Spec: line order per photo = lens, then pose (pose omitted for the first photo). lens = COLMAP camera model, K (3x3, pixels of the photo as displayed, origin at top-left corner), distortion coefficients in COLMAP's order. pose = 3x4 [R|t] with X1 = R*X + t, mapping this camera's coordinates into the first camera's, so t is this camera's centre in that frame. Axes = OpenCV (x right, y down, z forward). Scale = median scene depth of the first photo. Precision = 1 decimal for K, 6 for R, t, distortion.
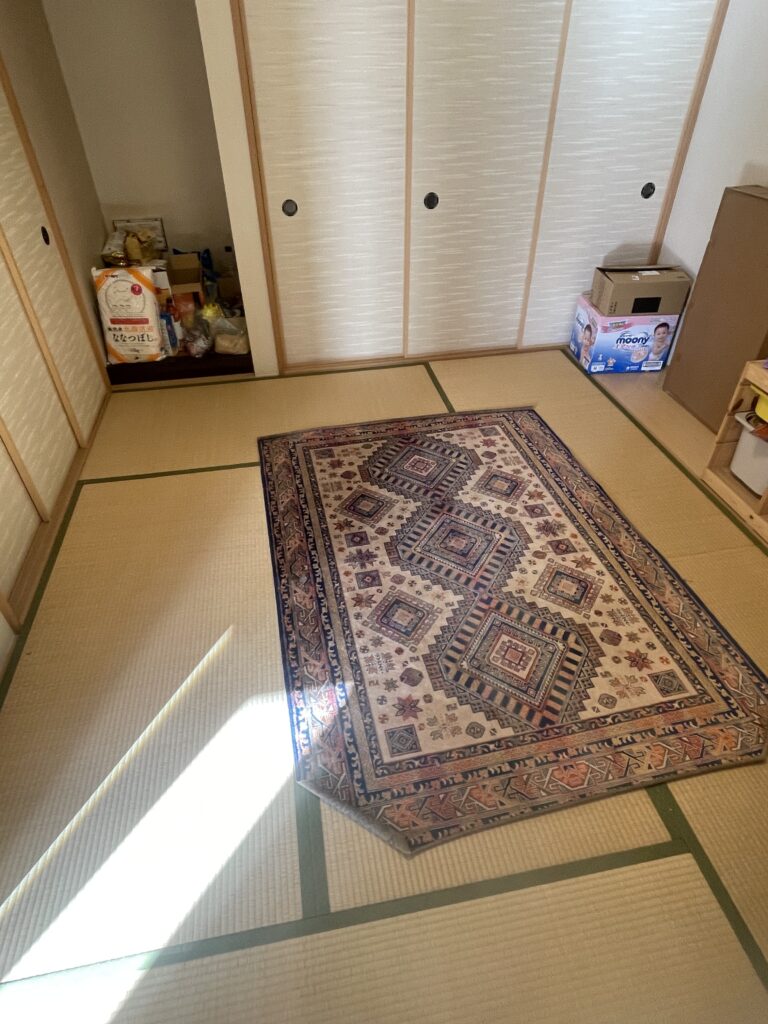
lens RADIAL K [[590.2, 0, 384.0], [0, 590.2, 512.0], [0, 0, 1]] dist [0.002483, -0.000253]
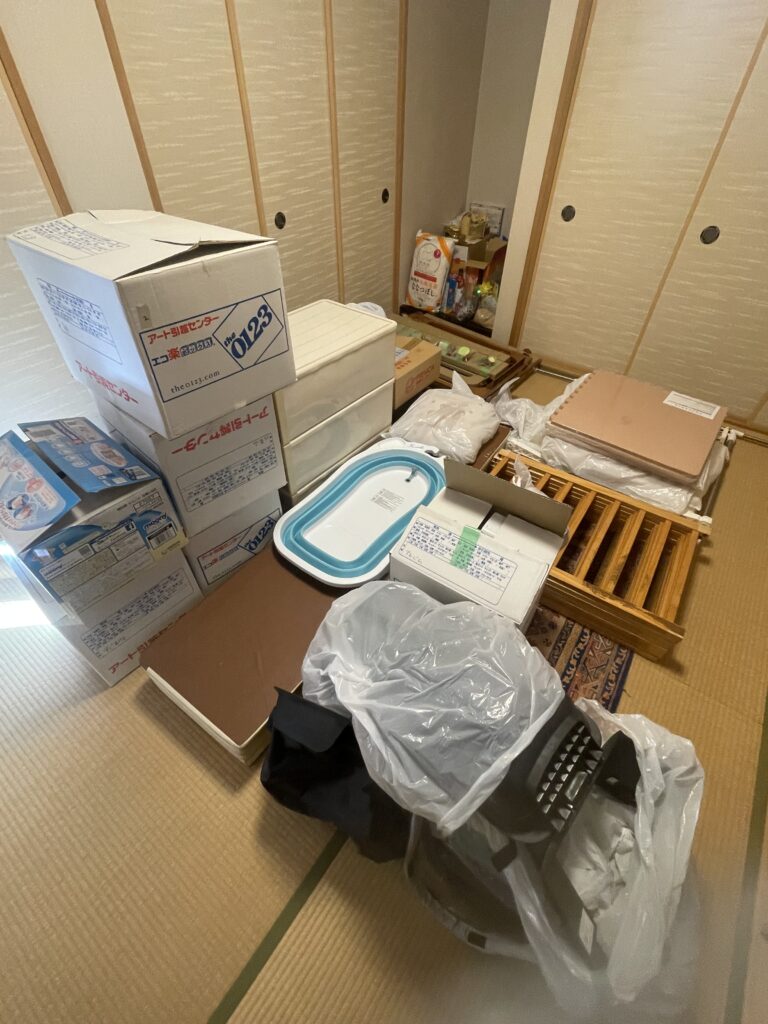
lens RADIAL K [[456.7, 0, 384.0], [0, 456.7, 512.0], [0, 0, 1]] dist [-0.000787, 0.000298]
pose [[0.678865, 0.526748, -0.511546, 0.320189], [-0.478763, 0.845760, 0.235534, -0.069500], [0.556712, 0.085014, 0.826344, 0.134103]]
